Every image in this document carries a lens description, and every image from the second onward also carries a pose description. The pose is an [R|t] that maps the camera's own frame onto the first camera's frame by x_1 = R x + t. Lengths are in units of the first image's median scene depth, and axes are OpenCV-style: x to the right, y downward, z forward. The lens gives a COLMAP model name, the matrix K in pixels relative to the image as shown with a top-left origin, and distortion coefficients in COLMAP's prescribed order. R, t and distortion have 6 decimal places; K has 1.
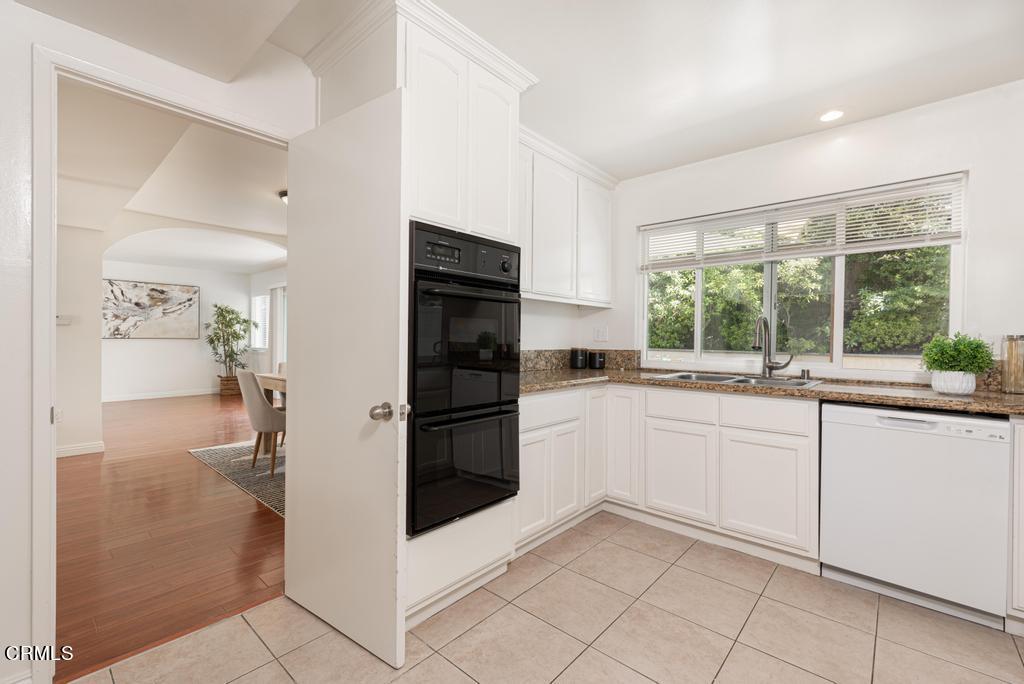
lens RADIAL K [[437.1, 0, 527.0], [0, 437.1, 336.9], [0, 0, 1]] dist [-0.018102, 0.002642]
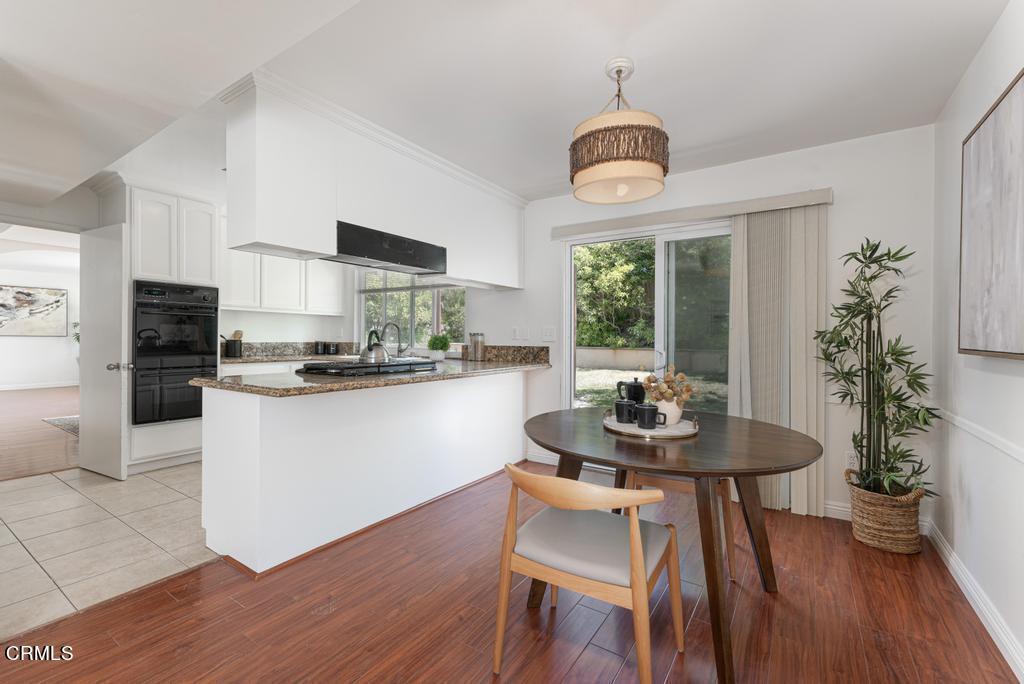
lens RADIAL K [[437.1, 0, 520.8], [0, 437.1, 338.8], [0, 0, 1]] dist [-0.018102, 0.002642]
pose [[0.990464, -0.001267, 0.137766, 0.680701], [0.000139, 0.999966, 0.008192, 0.004874], [-0.137772, -0.008094, 0.990431, -0.709090]]
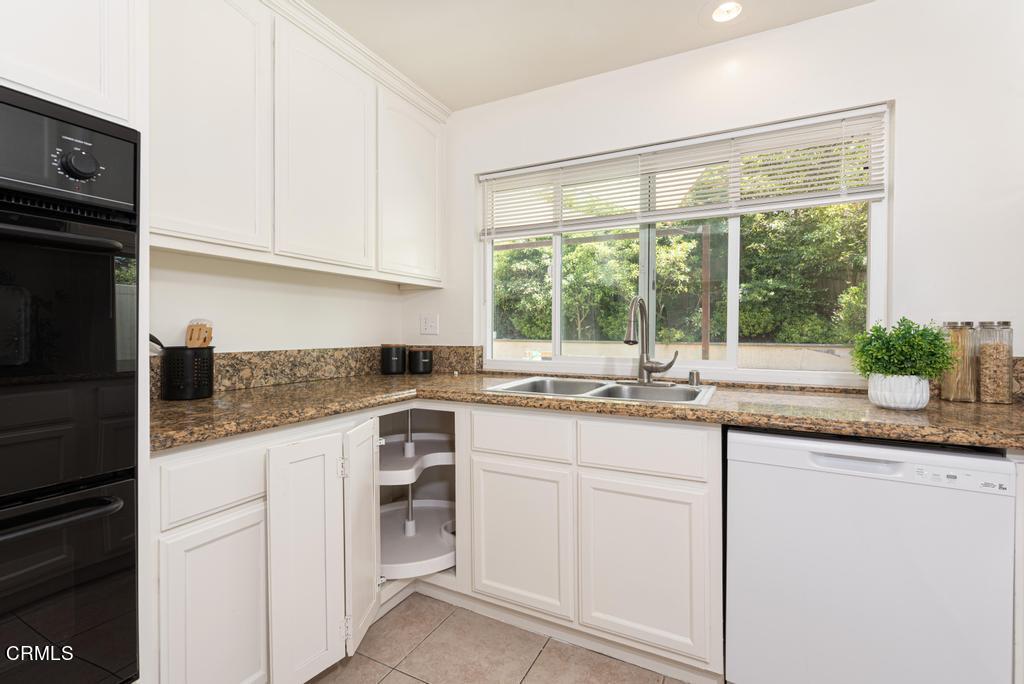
lens RADIAL K [[437.1, 0, 519.0], [0, 437.1, 328.1], [0, 0, 1]] dist [-0.018102, 0.002642]
pose [[0.973118, -0.006545, 0.230216, 0.169237], [0.006994, 0.999975, -0.001136, 0.002470], [-0.230202, 0.002716, 0.973139, 0.317000]]
